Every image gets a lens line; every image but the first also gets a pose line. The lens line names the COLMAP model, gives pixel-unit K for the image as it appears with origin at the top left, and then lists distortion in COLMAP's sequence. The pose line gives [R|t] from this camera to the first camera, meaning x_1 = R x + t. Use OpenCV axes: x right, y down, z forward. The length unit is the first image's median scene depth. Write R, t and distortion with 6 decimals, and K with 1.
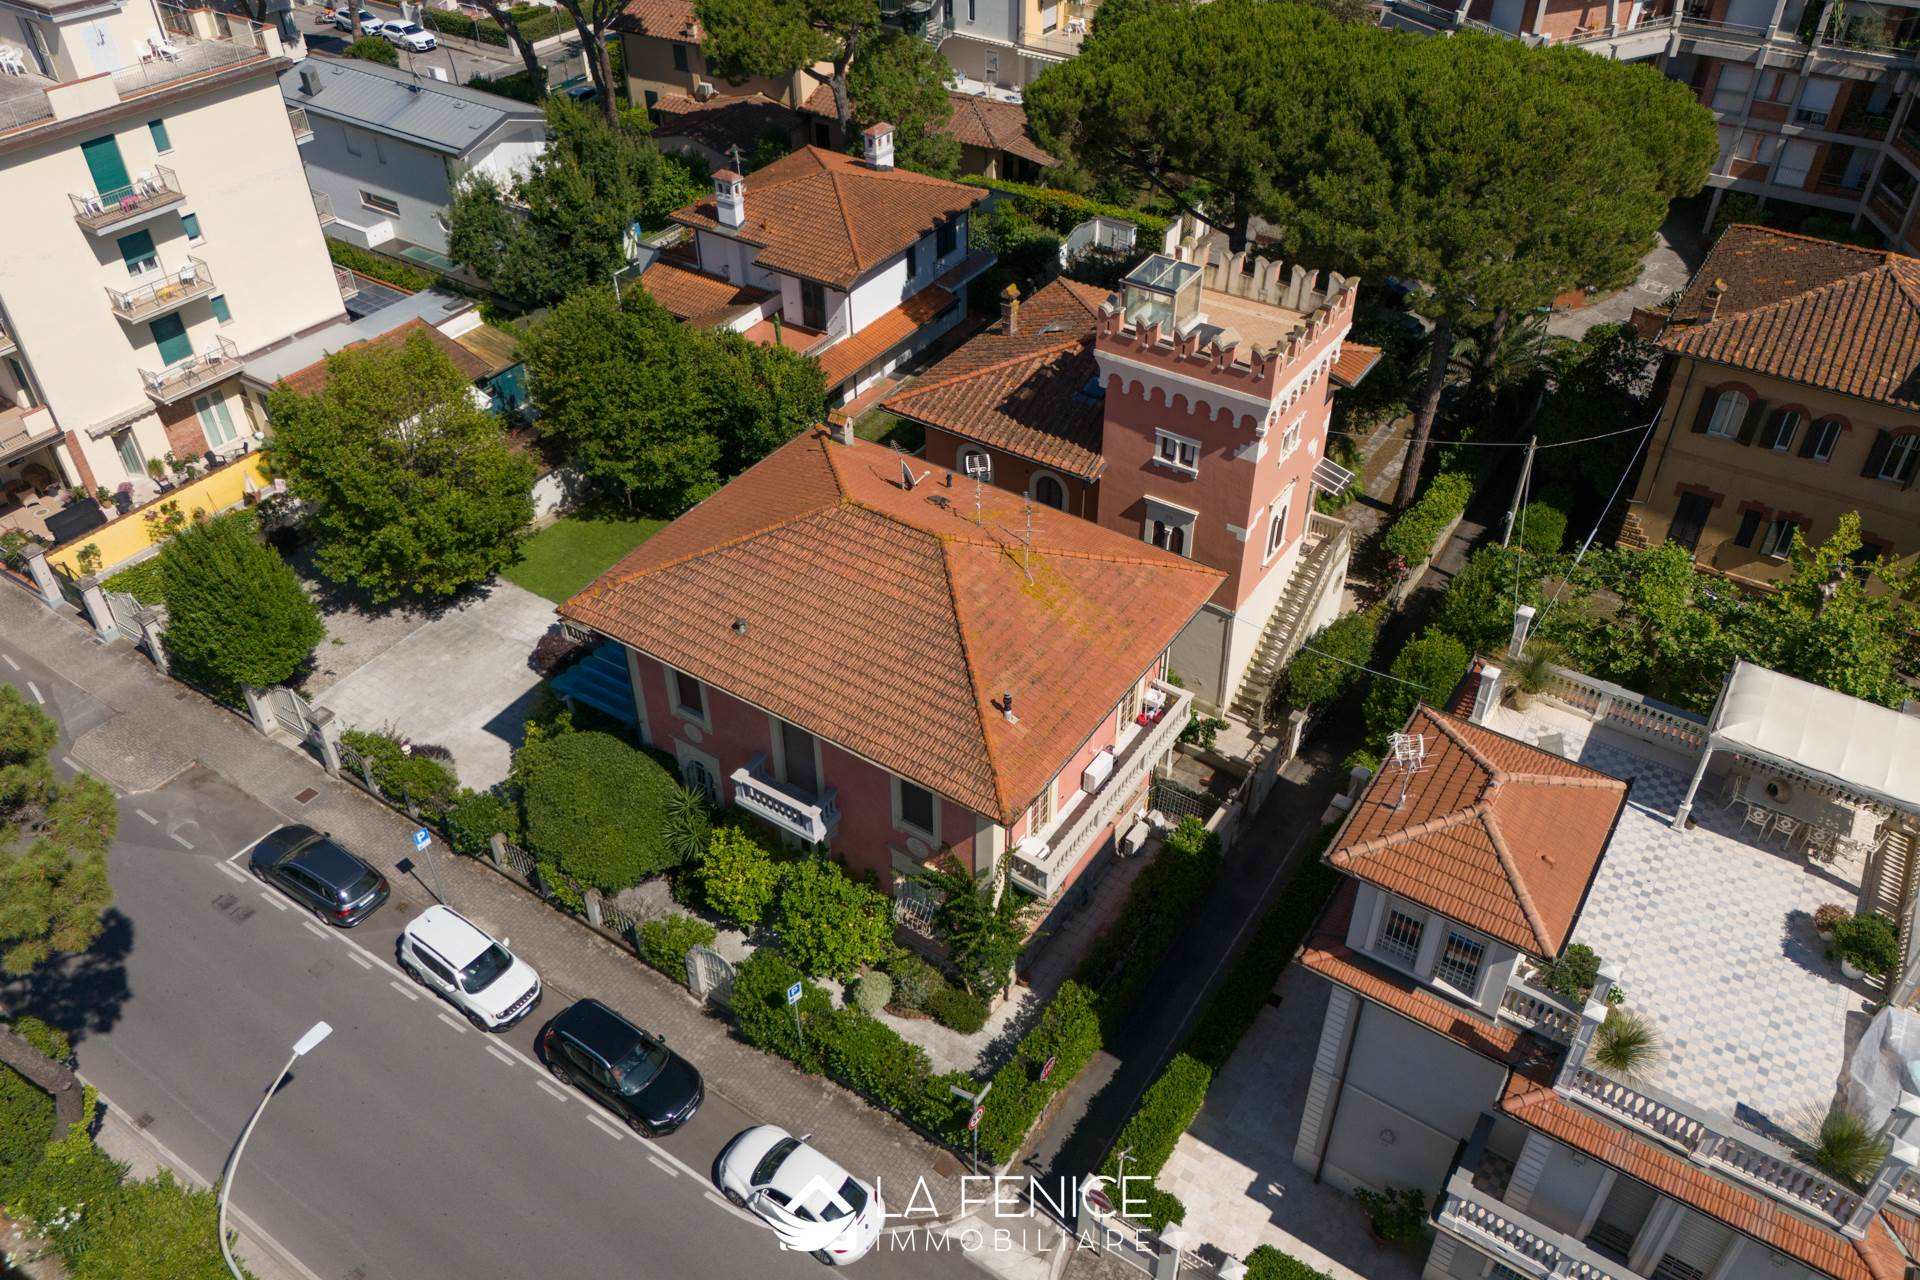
lens RADIAL K [[1409.4, 0, 969.4], [0, 1409.4, 561.6], [0, 0, 1]] dist [0.064444, -0.059206]
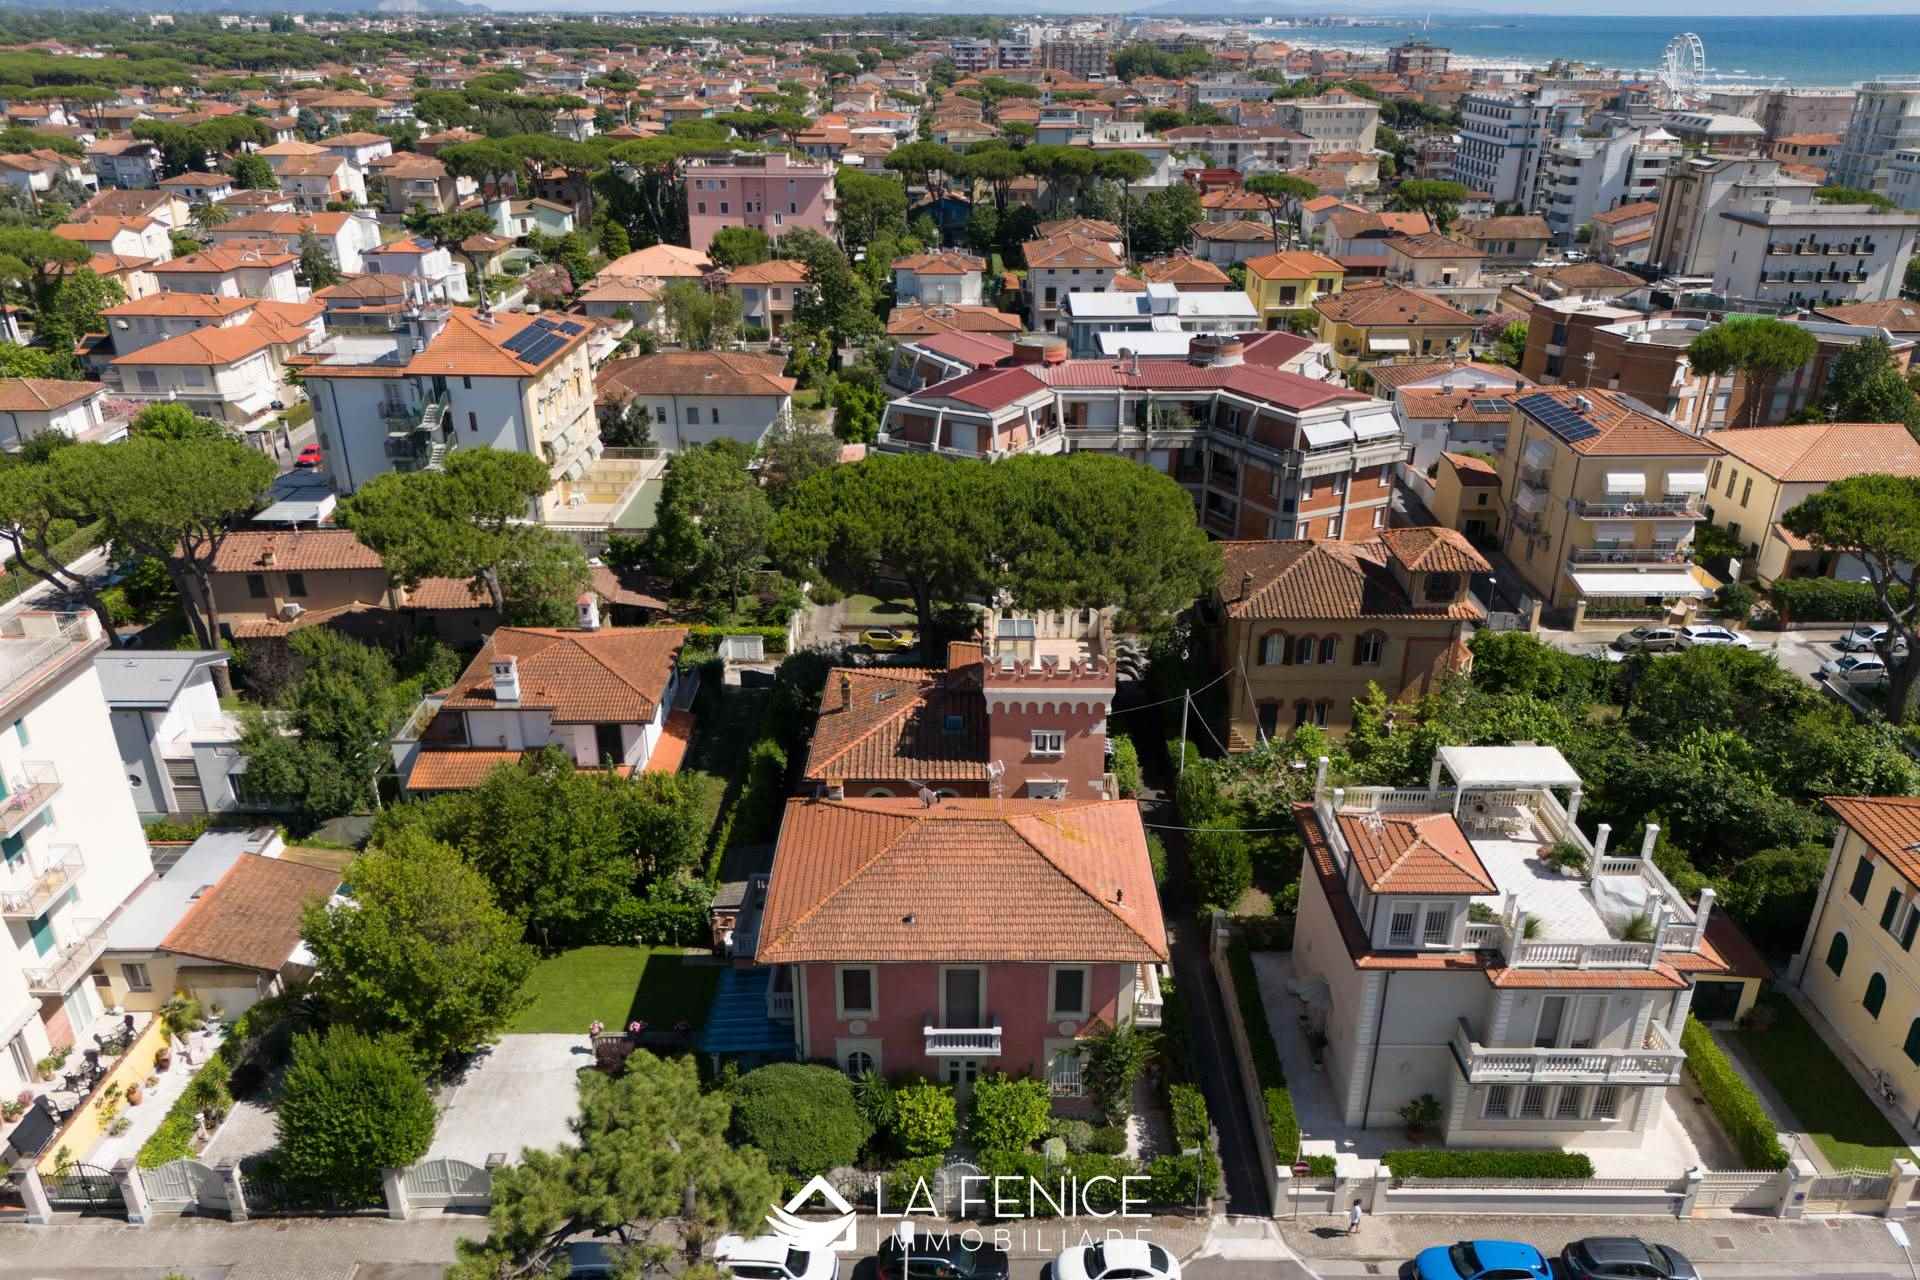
lens RADIAL K [[1409.4, 0, 968.8], [0, 1409.4, 717.8], [0, 0, 1]] dist [0.064444, -0.059206]
pose [[0.833493, -0.238644, 0.498336, -0.576544], [0.325721, 0.940754, -0.094276, 0.007286], [-0.446313, 0.240897, 0.861843, -0.199139]]
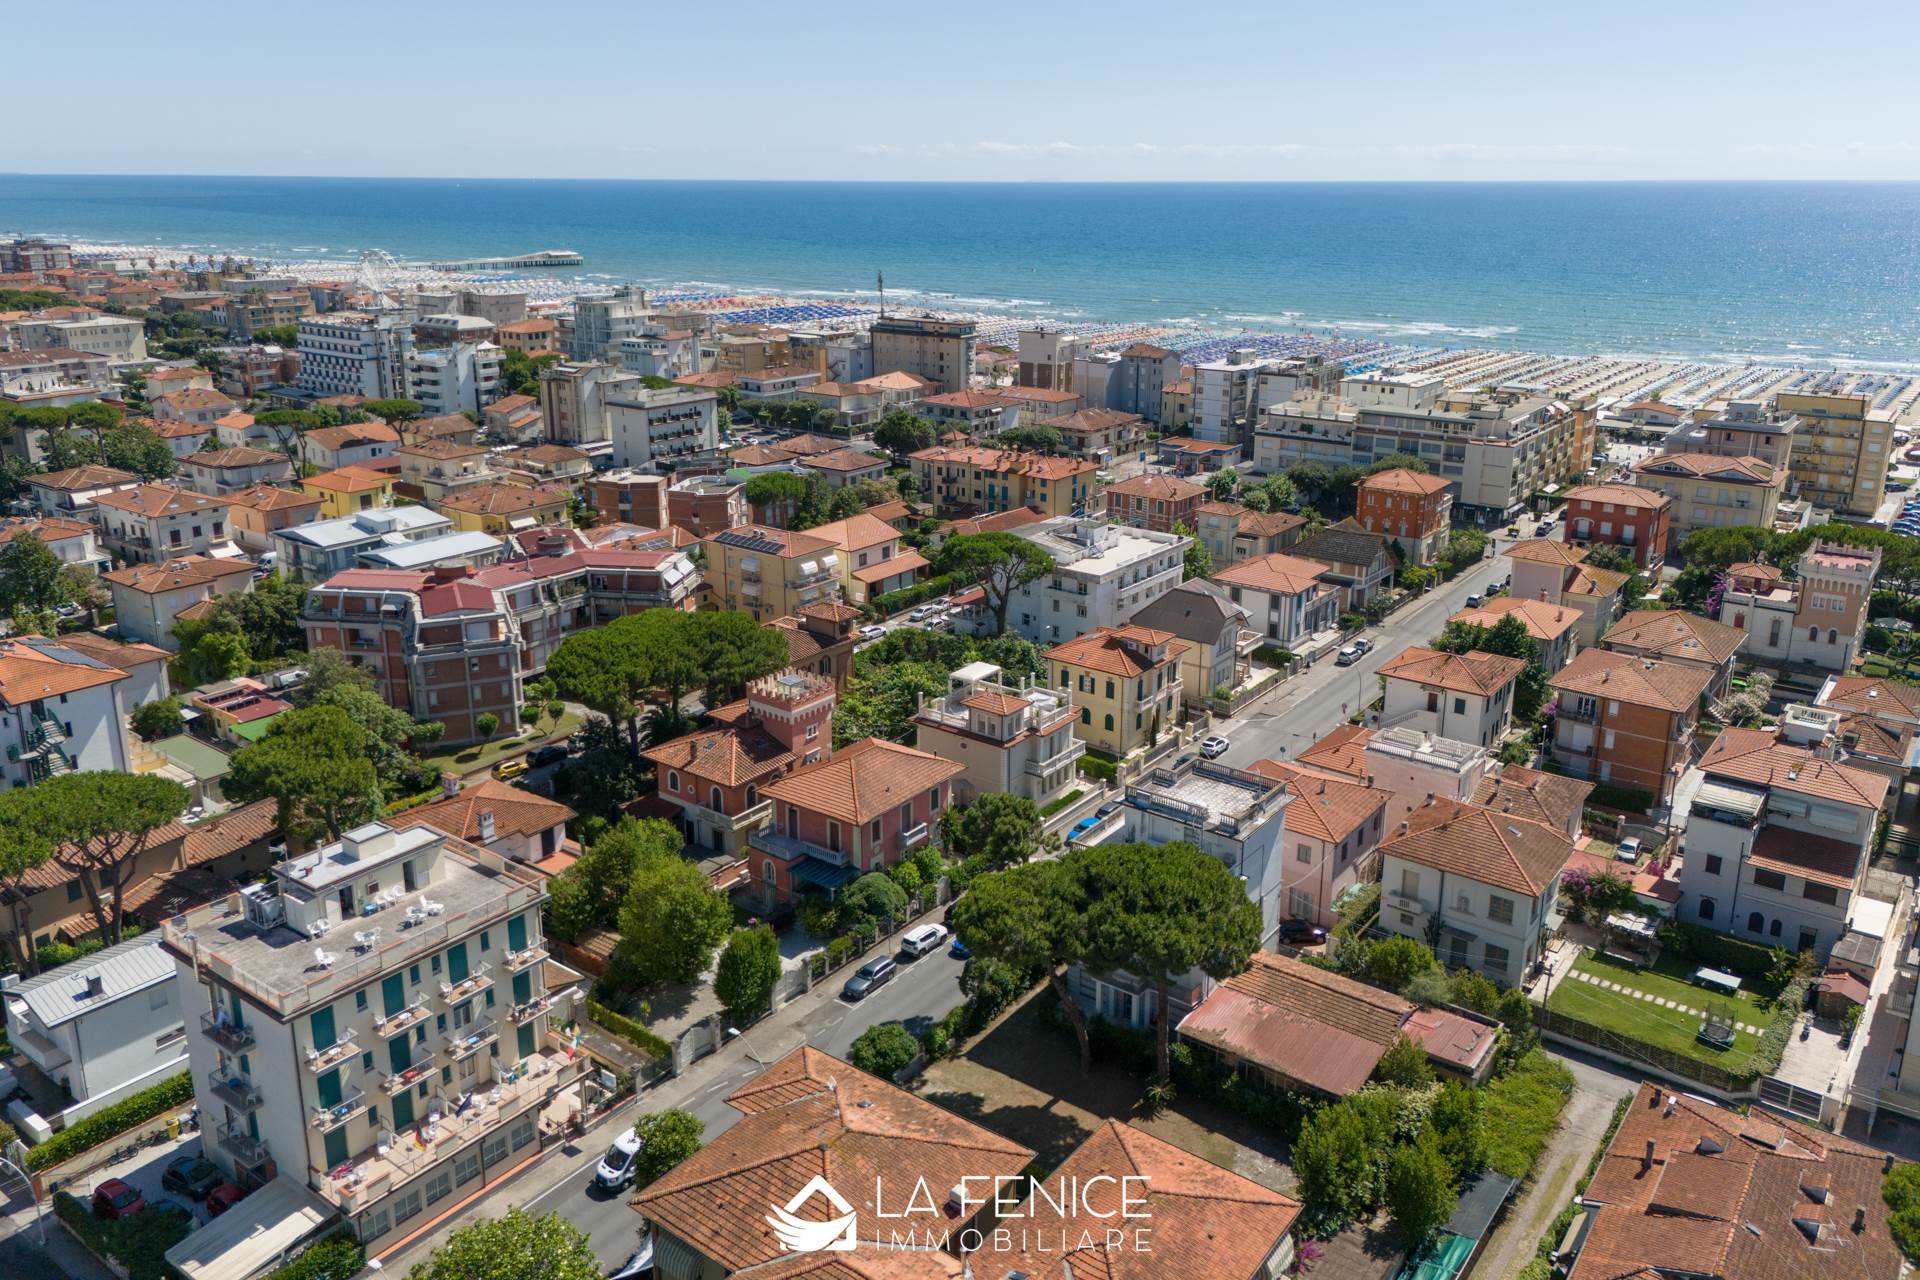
lens RADIAL K [[1409.4, 0, 959.6], [0, 1409.4, 578.0], [0, 0, 1]] dist [0.064444, -0.059206]
pose [[0.065120, -0.265505, 0.961908, -2.355519], [0.596563, 0.783084, 0.175759, -0.603827], [-0.799920, 0.562393, 0.209385, -0.048346]]
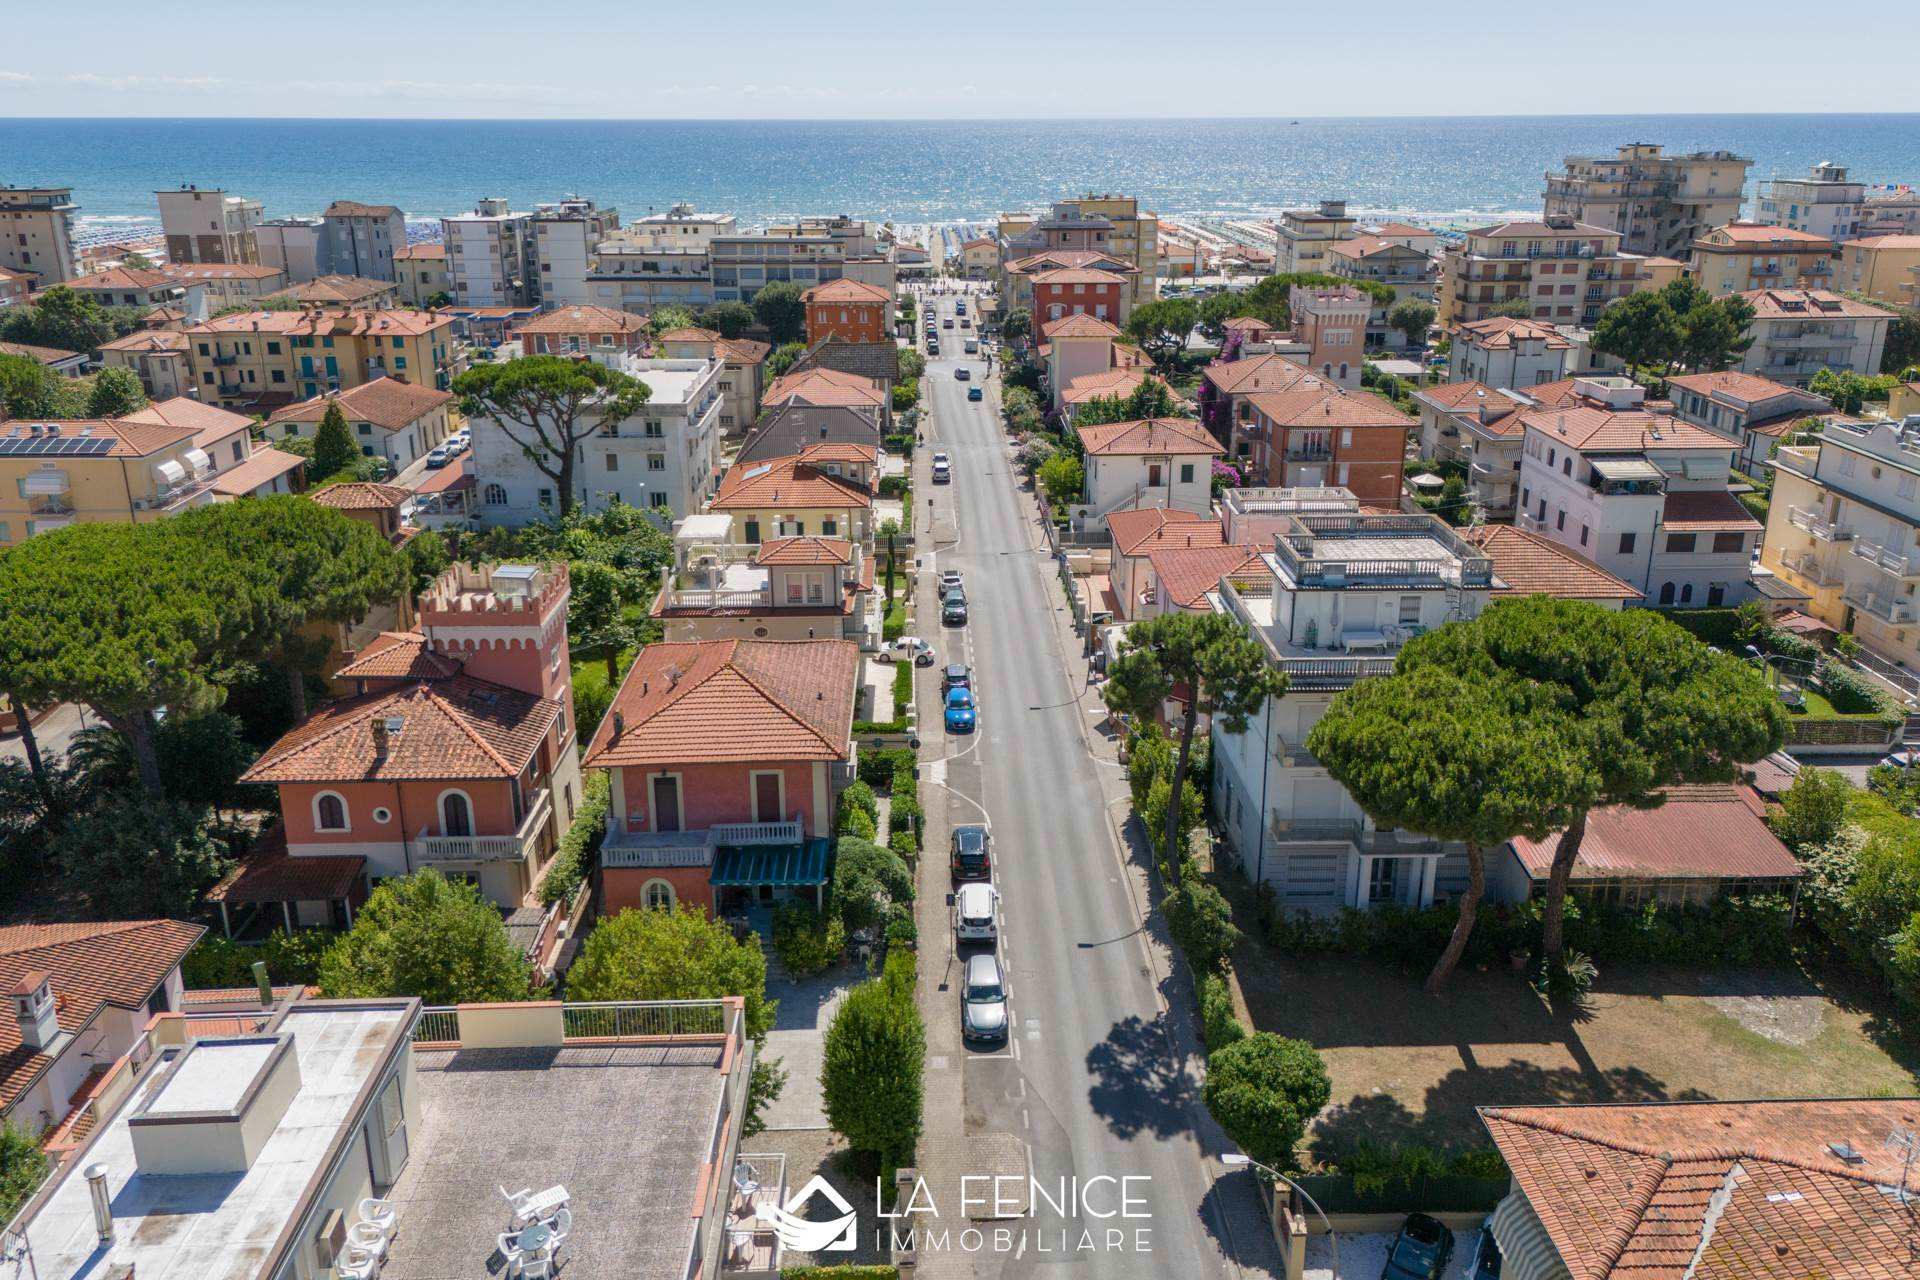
lens RADIAL K [[1409.4, 0, 959.3], [0, 1409.4, 589.4], [0, 0, 1]] dist [0.064444, -0.059206]
pose [[-0.575063, -0.252782, 0.778077, -1.266813], [0.494127, 0.650677, 0.576593, -0.772917], [-0.652029, 0.716046, -0.249274, 0.946485]]
